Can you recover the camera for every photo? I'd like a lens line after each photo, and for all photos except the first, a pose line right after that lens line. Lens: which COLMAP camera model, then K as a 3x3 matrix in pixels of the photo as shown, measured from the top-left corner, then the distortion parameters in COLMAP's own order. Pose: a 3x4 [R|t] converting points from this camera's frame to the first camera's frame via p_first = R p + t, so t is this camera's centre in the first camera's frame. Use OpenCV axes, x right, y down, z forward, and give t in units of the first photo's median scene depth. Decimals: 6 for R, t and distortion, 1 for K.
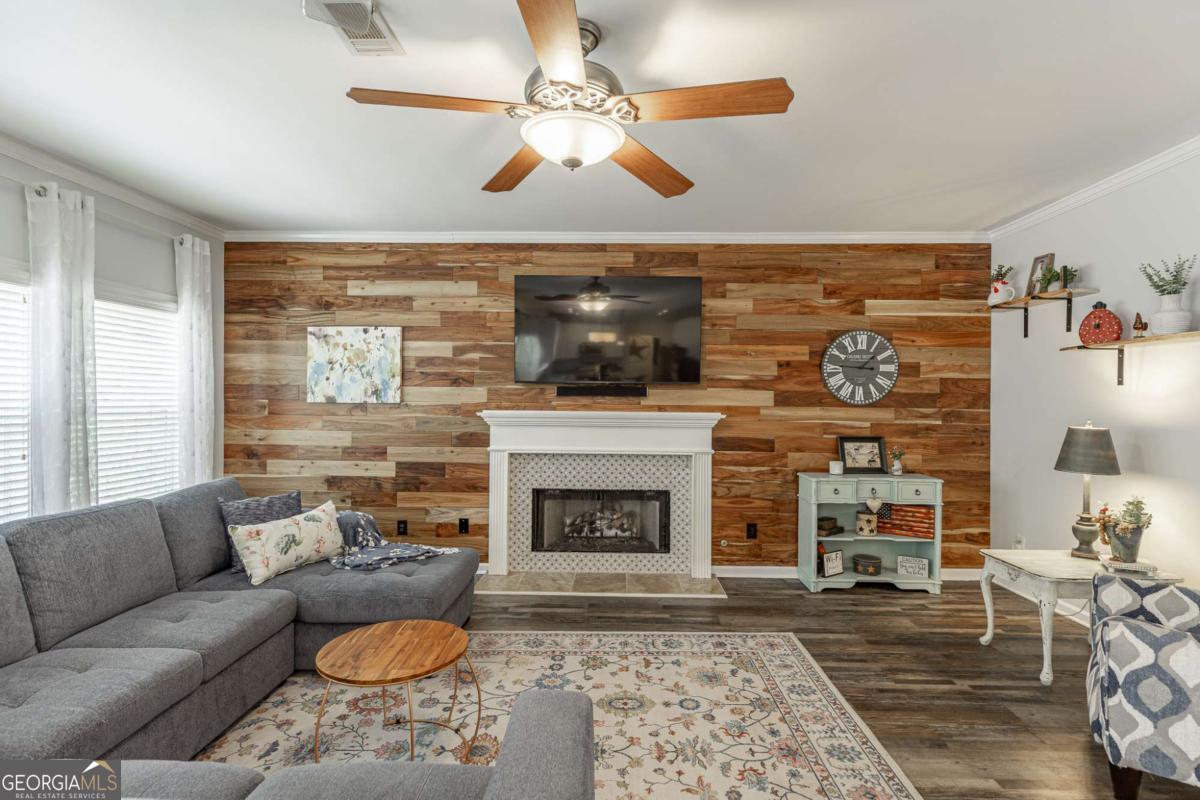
lens RADIAL K [[574.3, 0, 610.8], [0, 574.3, 403.8], [0, 0, 1]] dist [-0.009587, 0.000365]
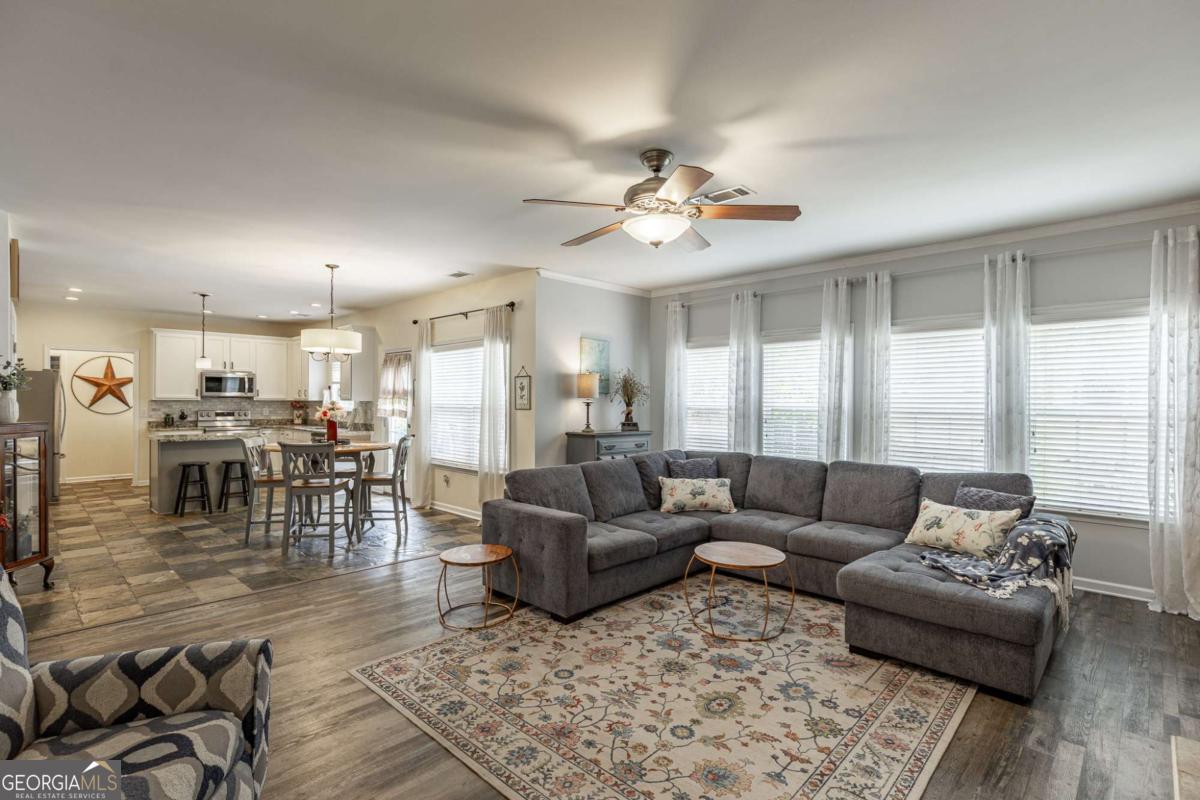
lens RADIAL K [[574.3, 0, 613.0], [0, 574.3, 399.4], [0, 0, 1]] dist [-0.009587, 0.000365]
pose [[-0.679035, -0.009169, -0.734048, 0.512827], [-0.012001, 0.999927, -0.001388, -0.002550], [0.734008, 0.007867, -0.679096, 0.886654]]
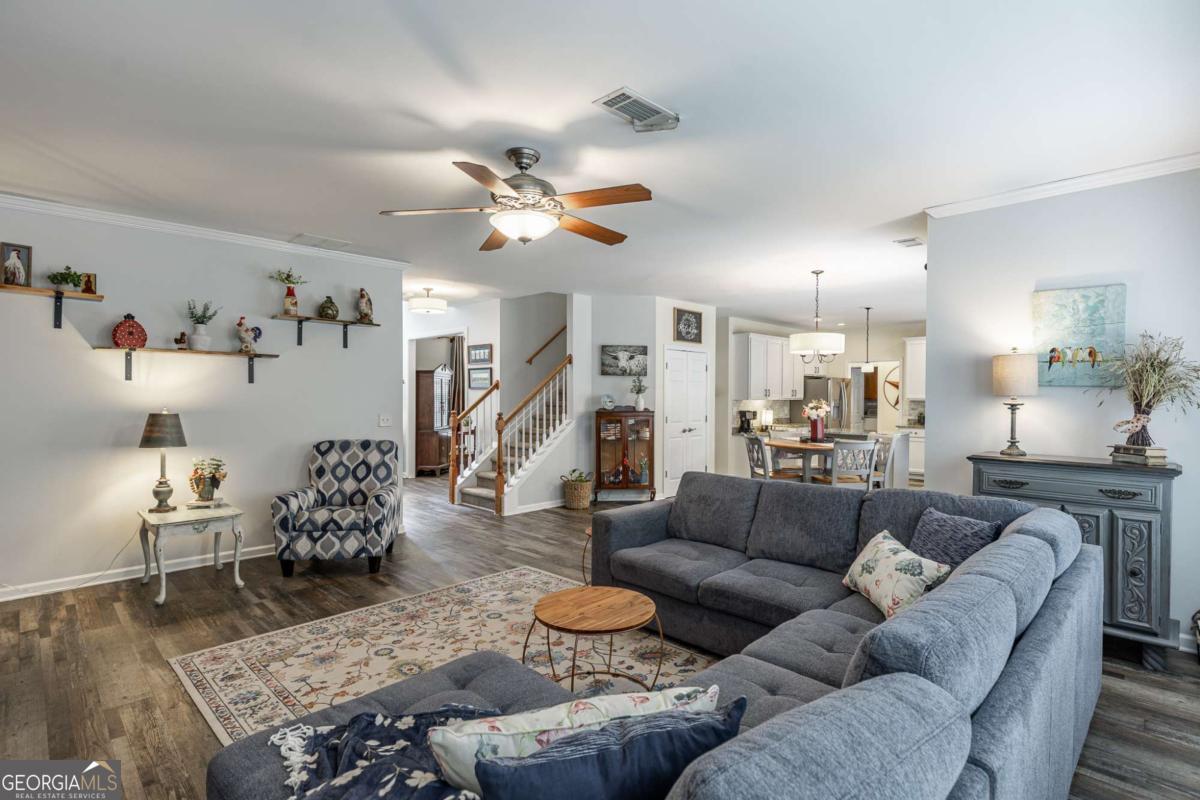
lens RADIAL K [[584.6, 0, 601.5], [0, 584.6, 398.8], [0, 0, 1]] dist [-0.021304, 0.001689]
pose [[-0.717653, -0.011612, 0.696304, -0.588505], [-0.005435, 0.999924, 0.011074, -0.009443], [-0.696380, 0.004163, -0.717662, 0.893698]]
